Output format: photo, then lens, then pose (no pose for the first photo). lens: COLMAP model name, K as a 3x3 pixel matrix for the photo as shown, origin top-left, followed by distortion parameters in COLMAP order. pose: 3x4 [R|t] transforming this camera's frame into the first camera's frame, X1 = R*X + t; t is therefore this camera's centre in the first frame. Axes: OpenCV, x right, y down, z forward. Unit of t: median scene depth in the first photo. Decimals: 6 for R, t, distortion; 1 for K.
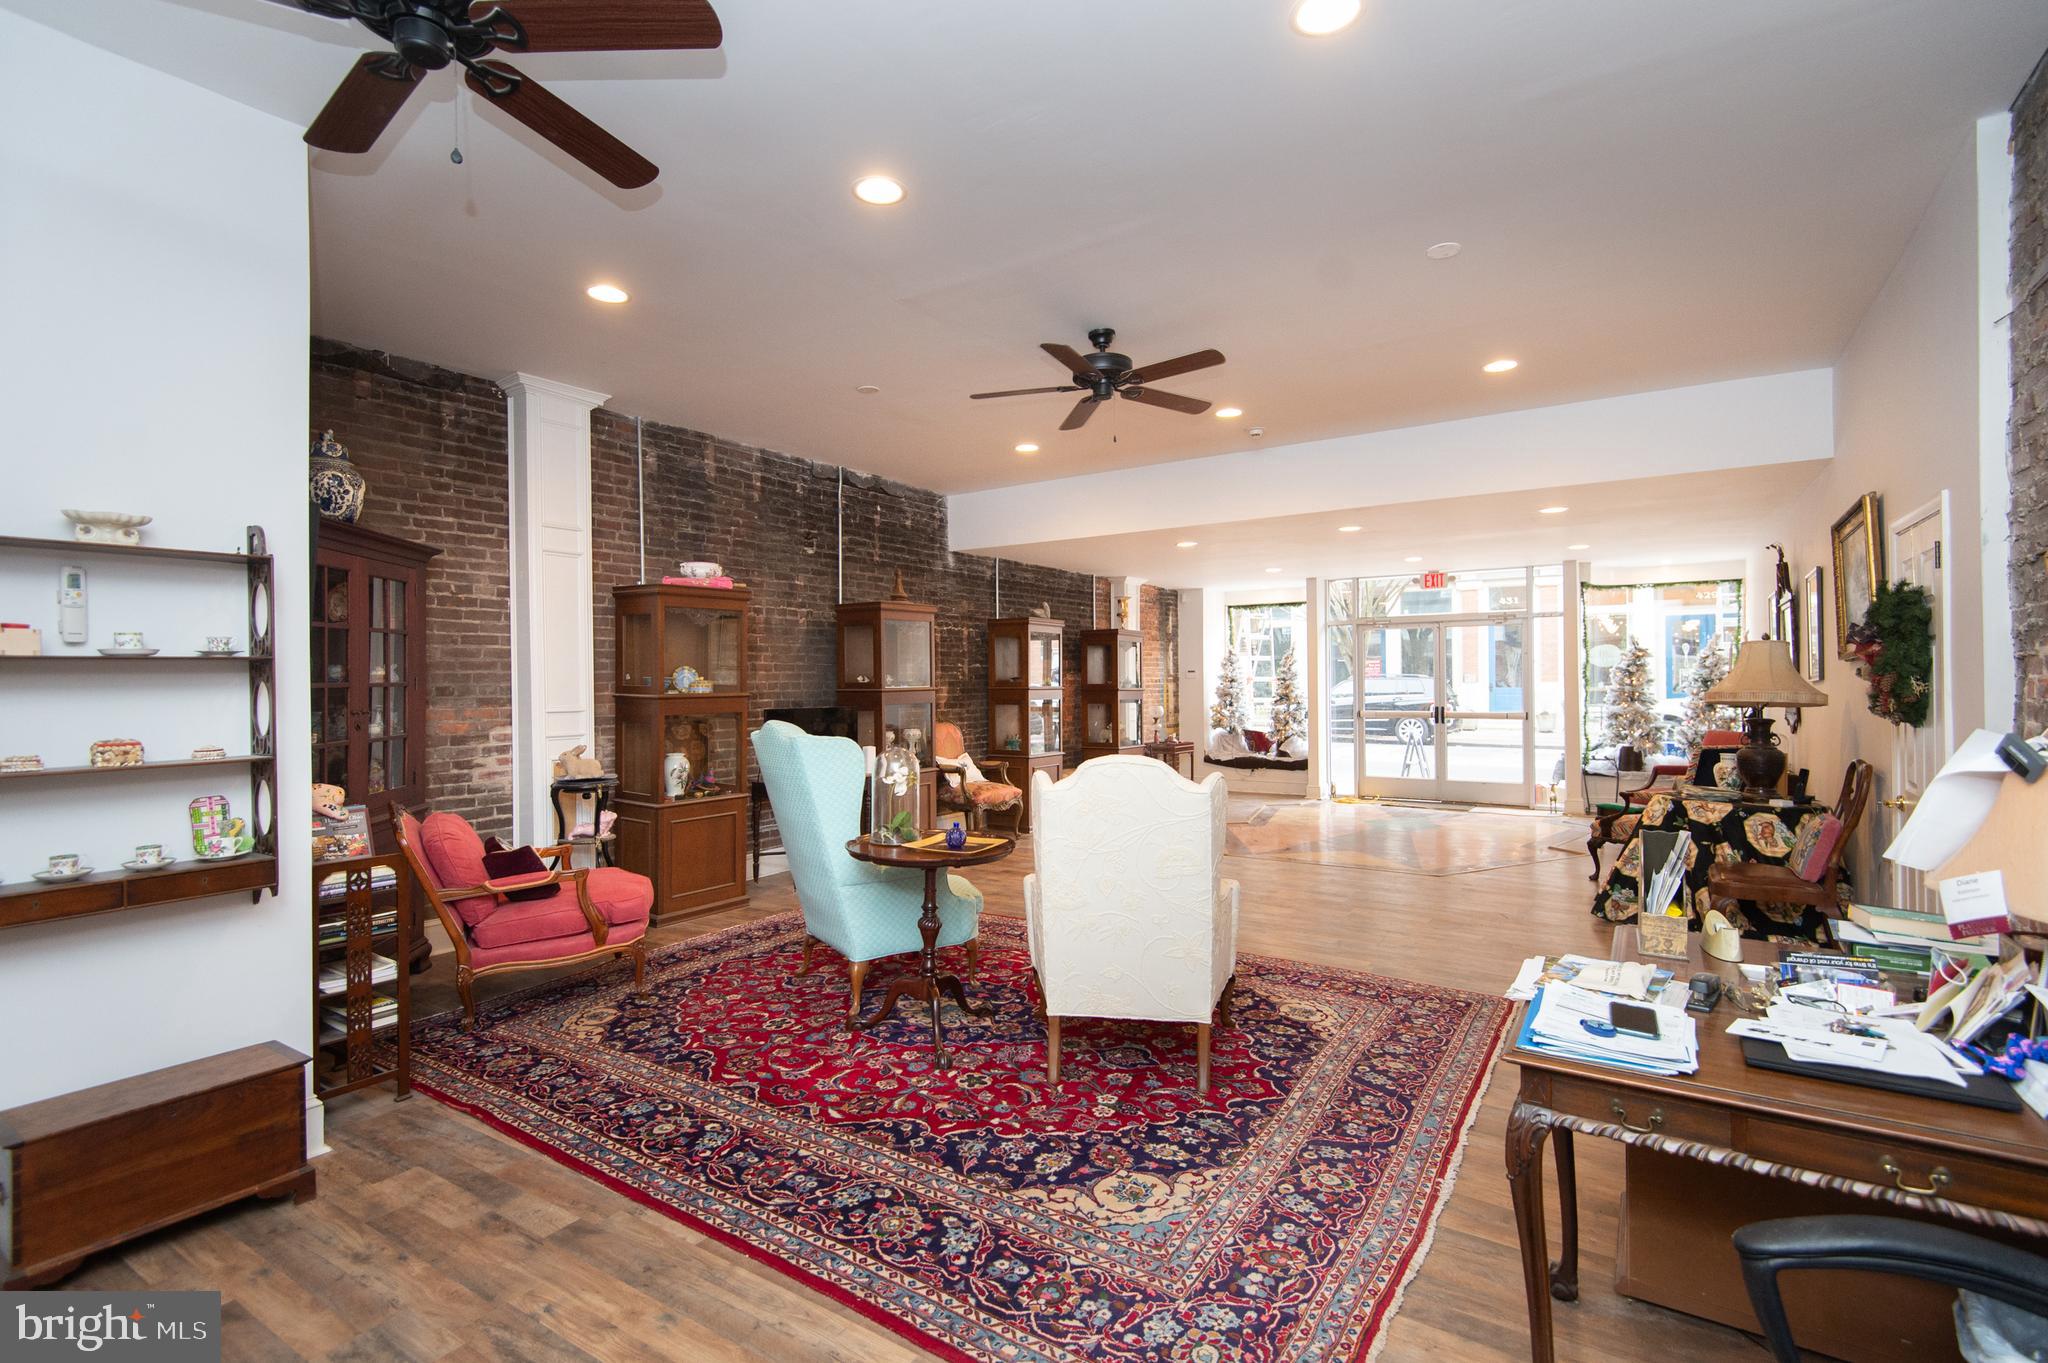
lens RADIAL K [[935.0, 0, 1031.8], [0, 935.0, 681.2], [0, 0, 1]] dist [0.026059, -0.015263]
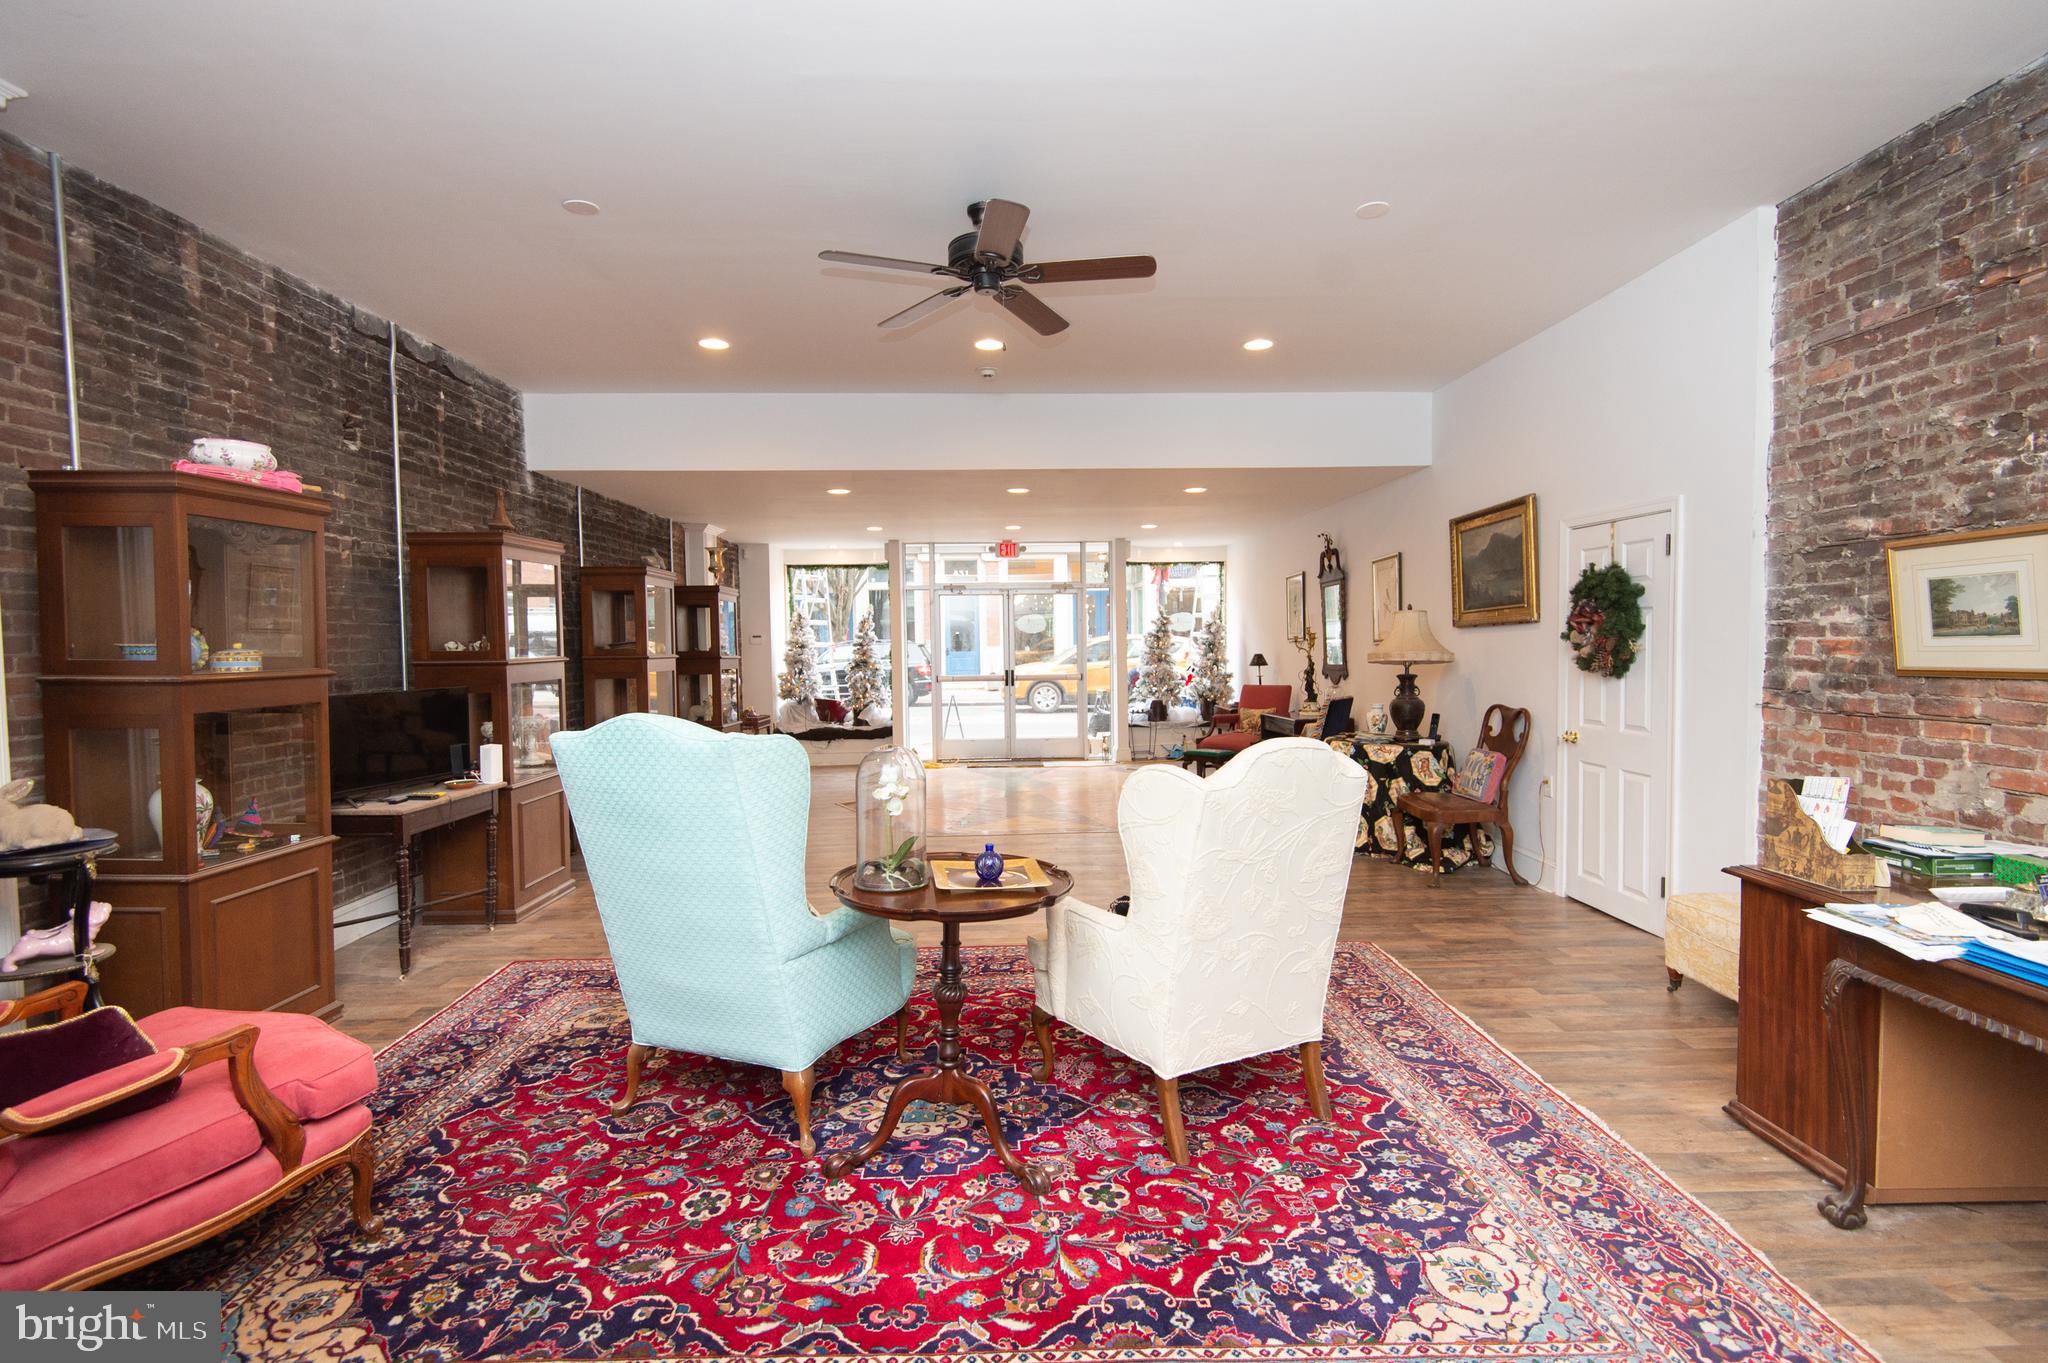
lens RADIAL K [[935.0, 0, 1027.5], [0, 935.0, 683.4], [0, 0, 1]] dist [0.026059, -0.015263]
pose [[0.821119, -0.027650, 0.570086, -0.320042], [0.005189, 0.999146, 0.040985, -0.001393], [-0.570733, -0.030696, 0.820562, 0.276848]]
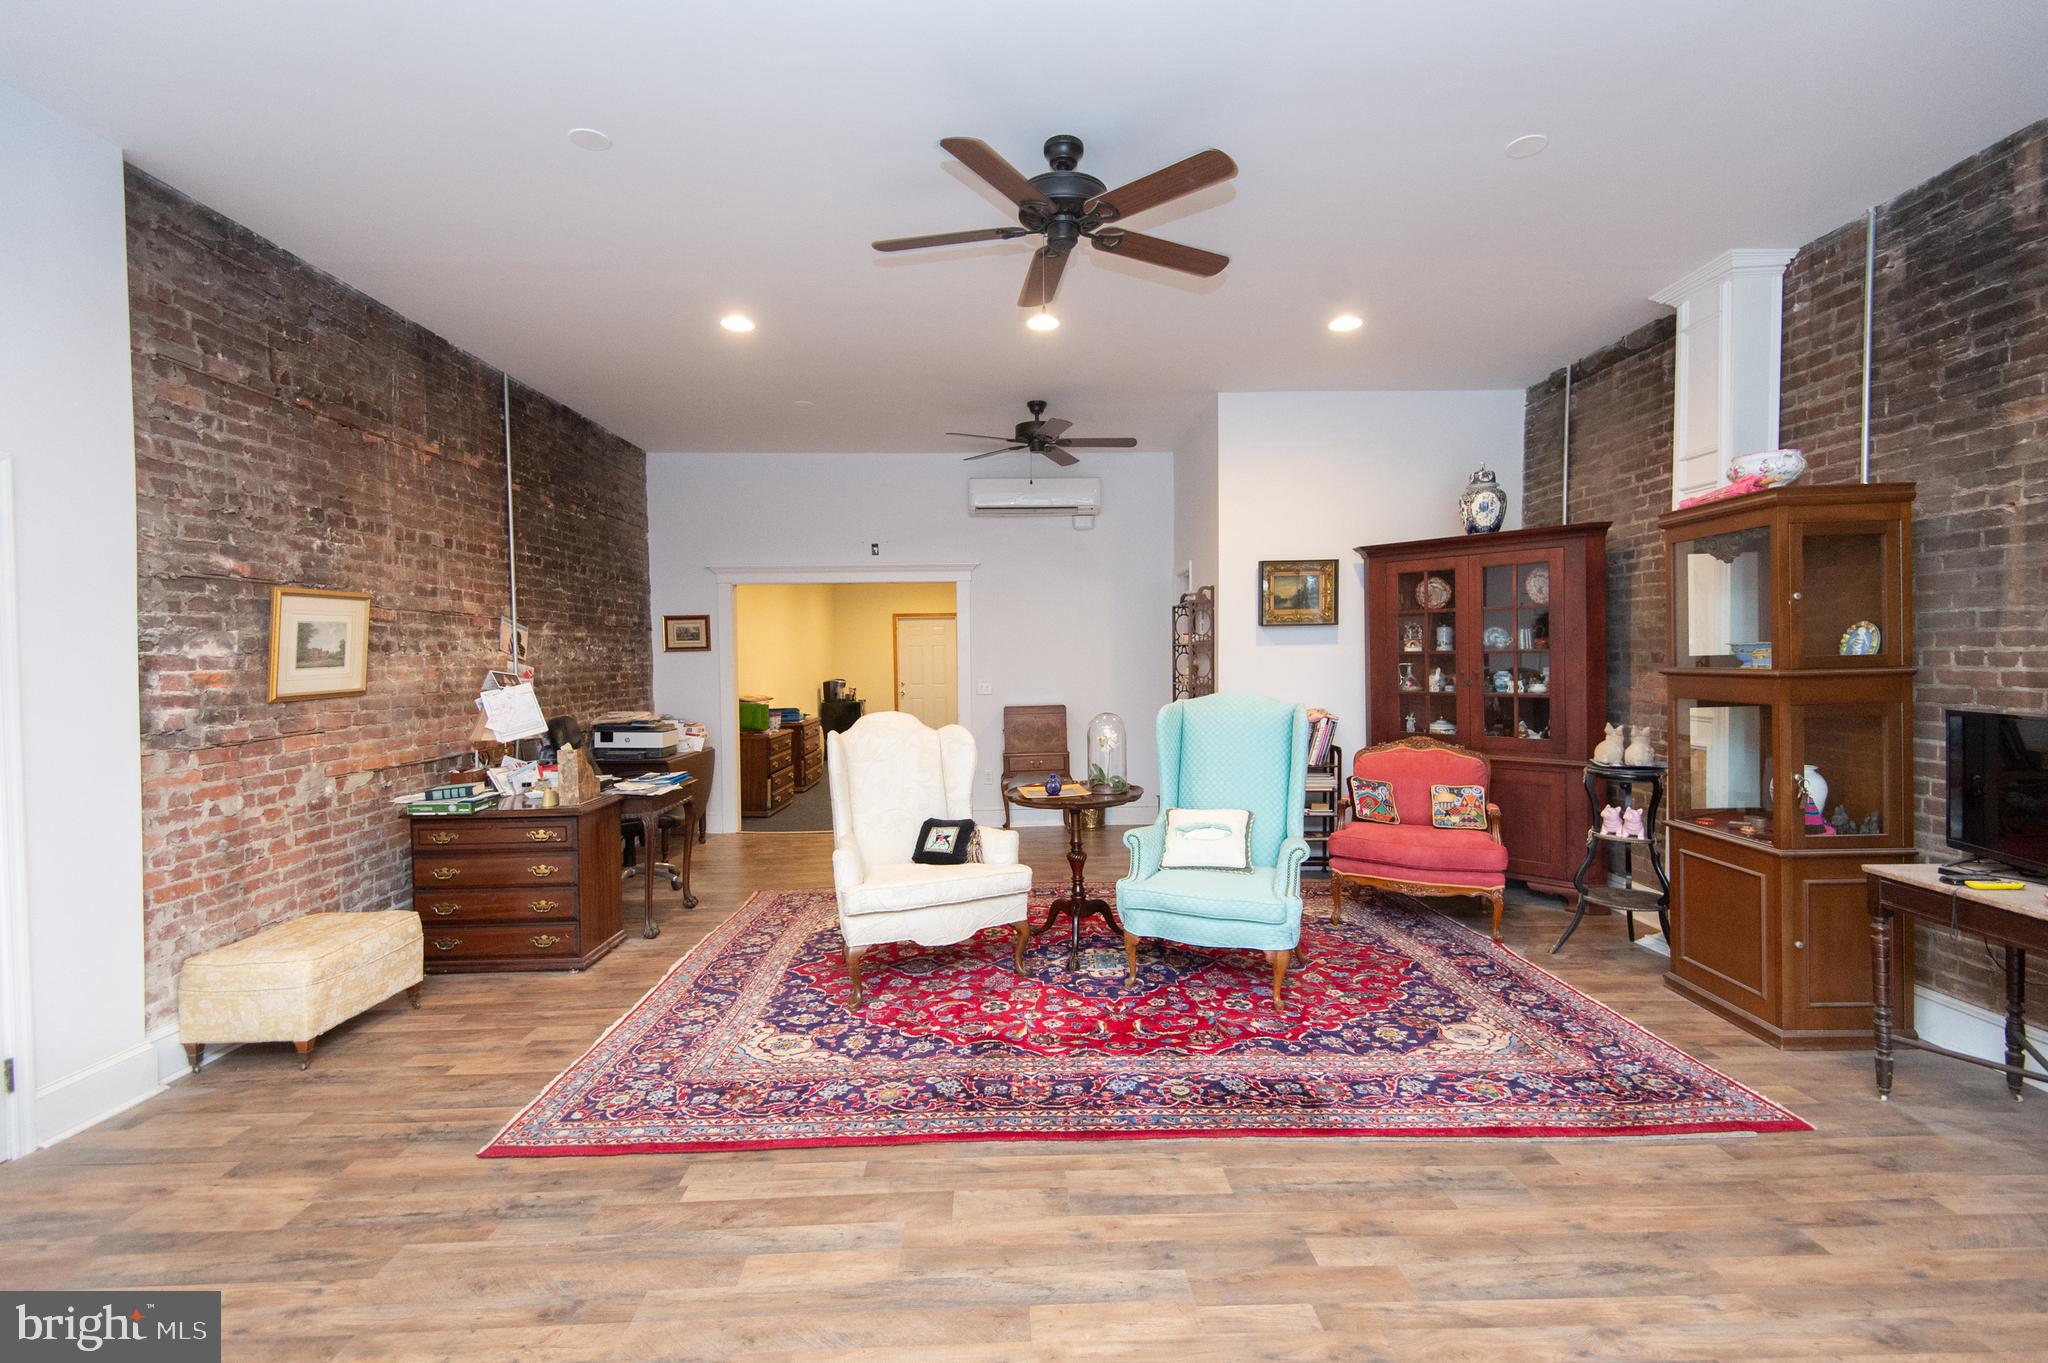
lens RADIAL K [[935.0, 0, 1032.7], [0, 935.0, 681.3], [0, 0, 1]] dist [0.026059, -0.015263]
pose [[-0.825828, 0.034333, -0.562875, 0.434078], [0.017022, 0.999208, 0.035974, -0.010292], [0.563664, 0.020127, -0.825759, 1.381969]]
